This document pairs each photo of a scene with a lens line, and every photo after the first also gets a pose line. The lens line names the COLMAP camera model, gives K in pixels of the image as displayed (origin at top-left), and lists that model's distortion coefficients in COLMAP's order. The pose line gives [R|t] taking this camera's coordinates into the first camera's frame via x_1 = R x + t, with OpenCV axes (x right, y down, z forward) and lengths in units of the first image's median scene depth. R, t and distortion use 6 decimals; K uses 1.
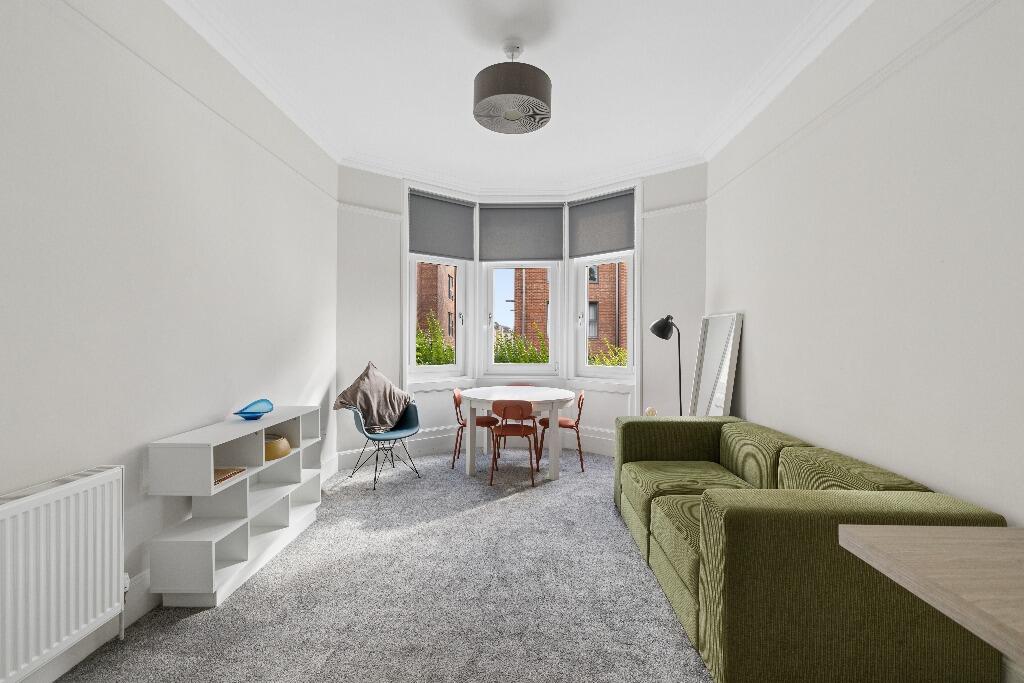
lens RADIAL K [[446.3, 0, 512.0], [0, 446.3, 341.5], [0, 0, 1]] dist [-0.011339, 0.000342]
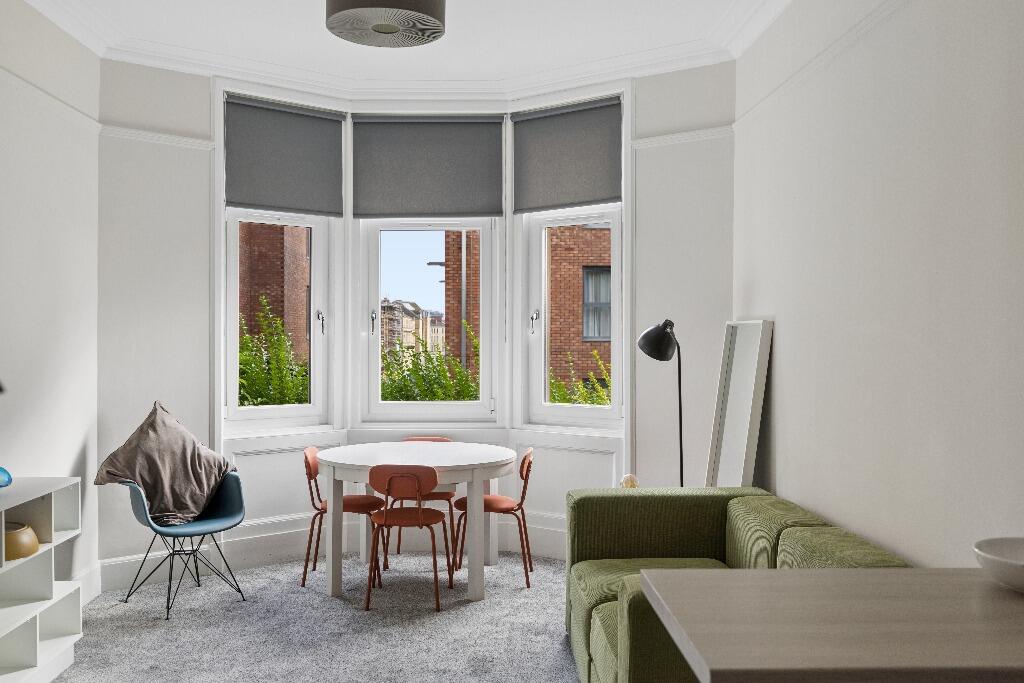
lens RADIAL K [[973.6, 0, 494.7], [0, 973.6, 341.5], [0, 0, 1]] dist [-0.004374, -0.014193]
pose [[0.998948, -0.004140, 0.045681, 0.056815], [0.004291, 0.999986, -0.003196, -0.025227], [-0.045667, 0.003389, 0.998951, -0.263579]]
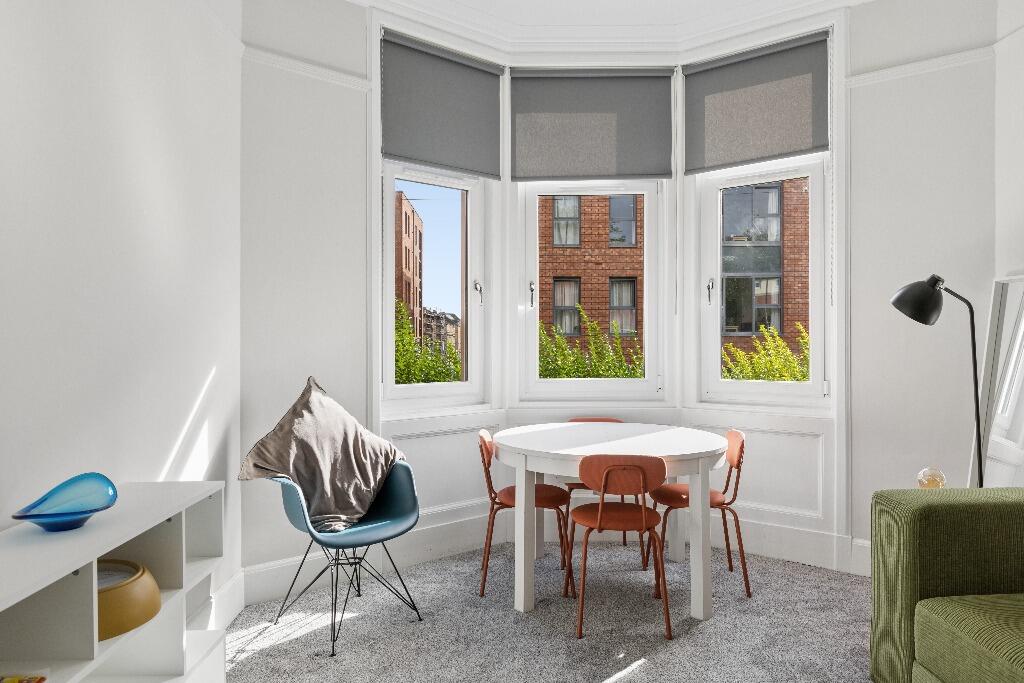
lens RADIAL K [[710.8, 0, 507.4], [0, 710.8, 336.8], [0, 0, 1]] dist [0.002103, -0.000681]
pose [[0.999186, -0.008699, 0.039392, -0.134298], [0.009141, 0.999897, -0.011068, 0.011758], [-0.039292, 0.011419, 0.999163, 0.221355]]
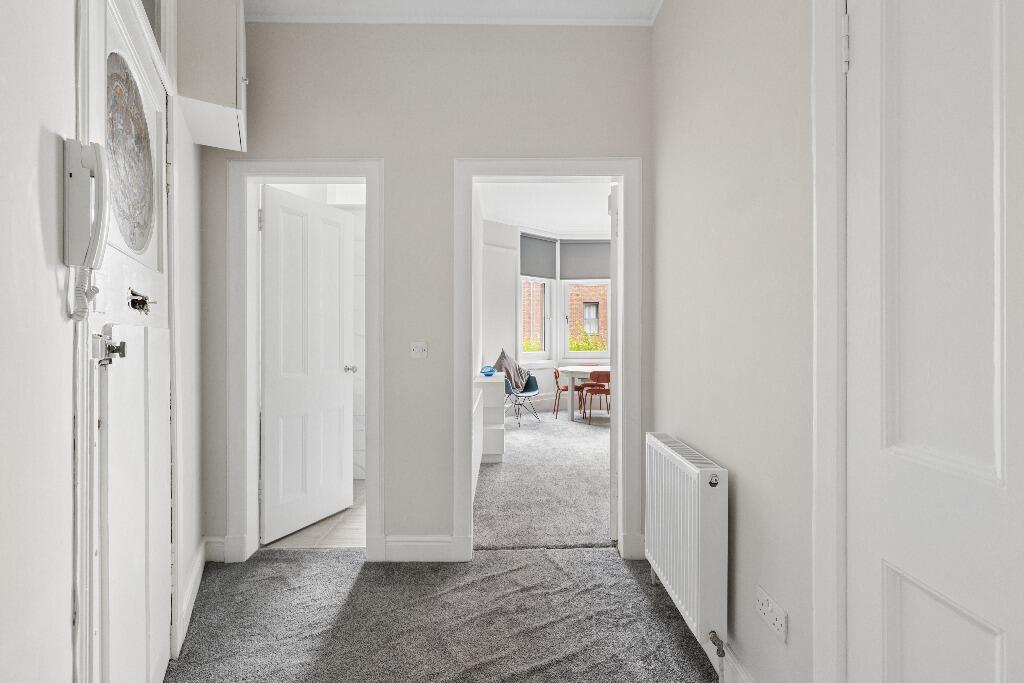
lens RADIAL K [[446.3, 0, 512.0], [0, 446.3, 341.5], [0, 0, 1]] dist [-0.011339, 0.000342]
pose [[0.999406, -0.009232, 0.033189, -0.333713], [0.009171, 0.999956, 0.001963, 0.018274], [-0.033205, -0.001657, 0.999447, -0.516832]]
